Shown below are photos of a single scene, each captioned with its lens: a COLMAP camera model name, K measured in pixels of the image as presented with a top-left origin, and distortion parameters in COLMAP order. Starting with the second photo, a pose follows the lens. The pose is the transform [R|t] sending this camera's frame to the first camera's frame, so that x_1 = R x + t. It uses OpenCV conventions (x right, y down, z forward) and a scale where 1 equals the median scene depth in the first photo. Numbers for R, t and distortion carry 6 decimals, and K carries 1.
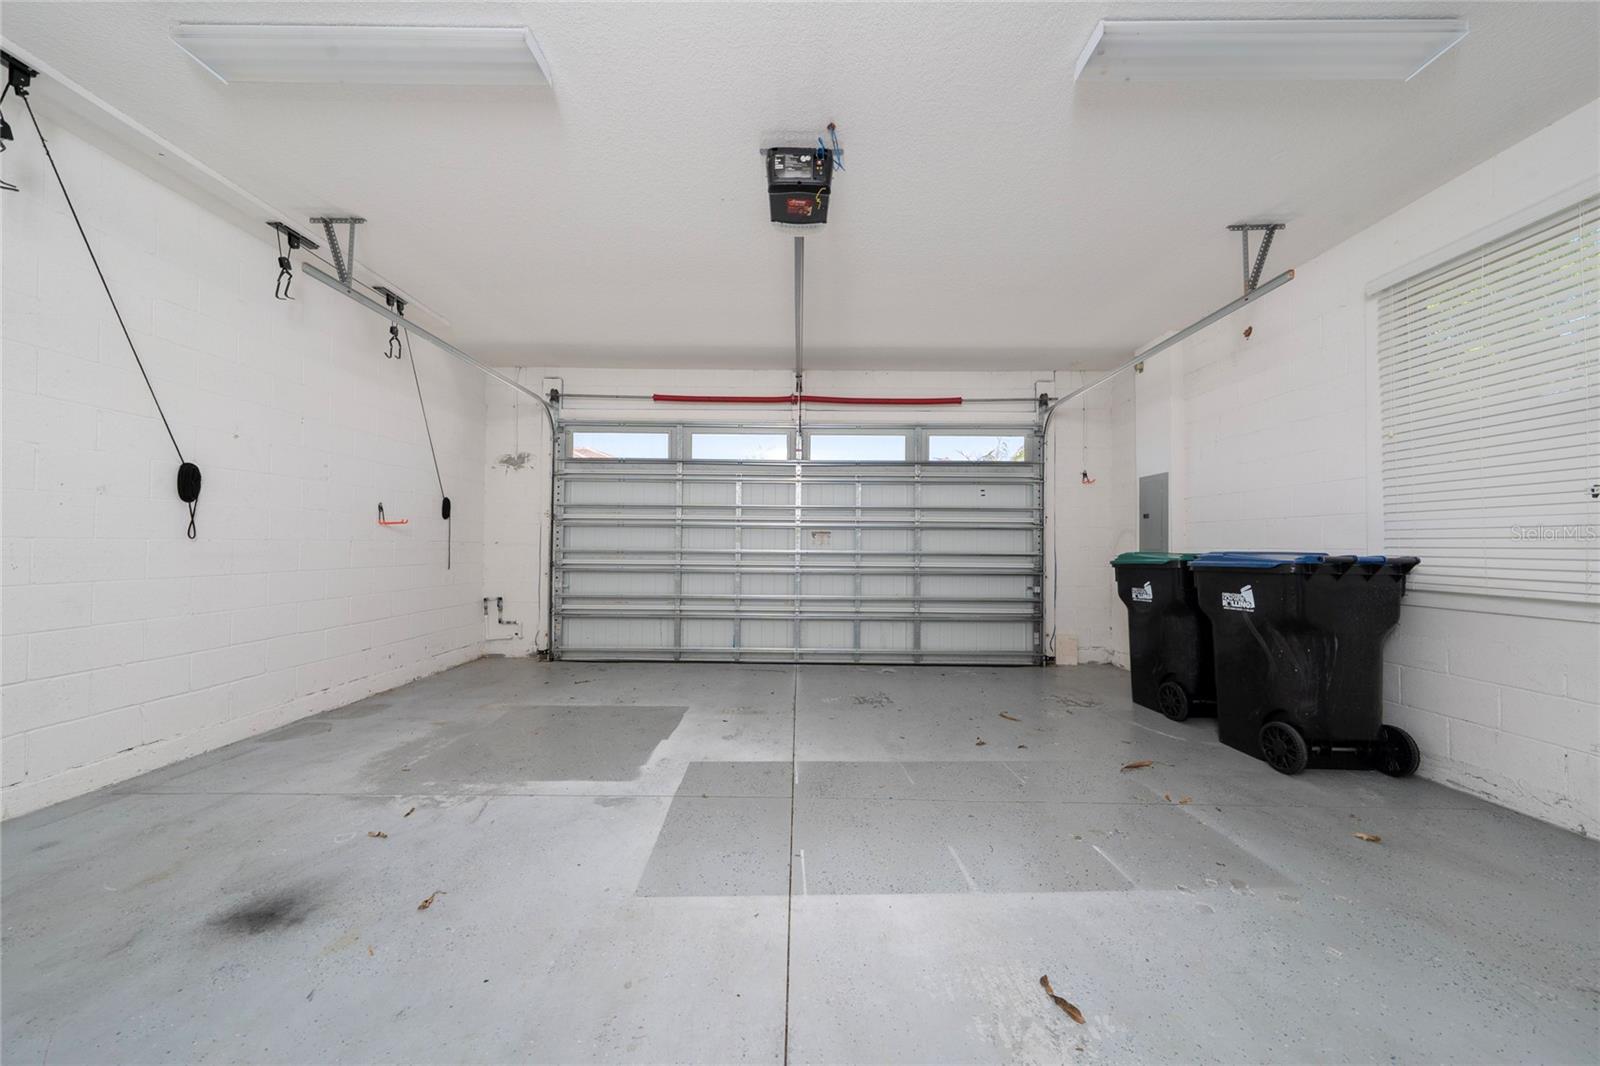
lens RADIAL K [[551.7, 0, 800.2], [0, 551.7, 537.8], [0, 0, 1]] dist [-0.000845, -0.000174]
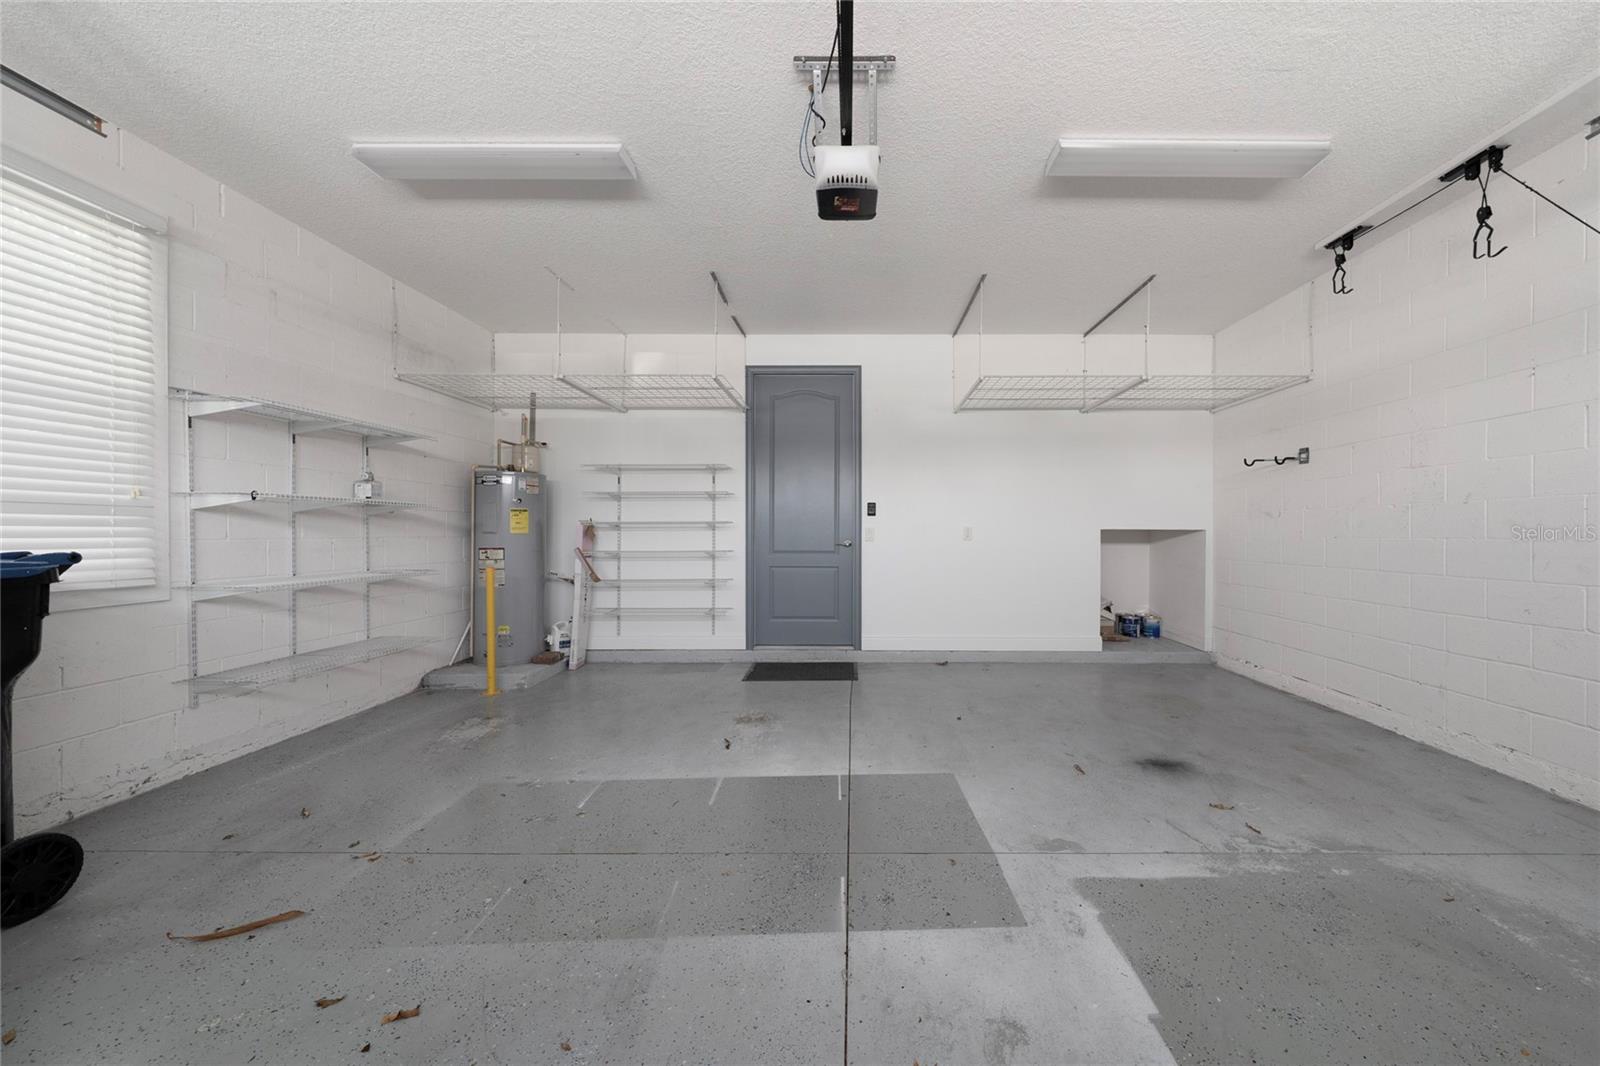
lens RADIAL K [[551.7, 0, 799.3], [0, 551.7, 535.1], [0, 0, 1]] dist [-0.000845, -0.000174]
pose [[-0.995102, -0.008754, 0.098461, -0.017540], [-0.009635, 0.999918, -0.008482, 0.007135], [-0.098379, -0.009390, -0.995105, 1.803193]]
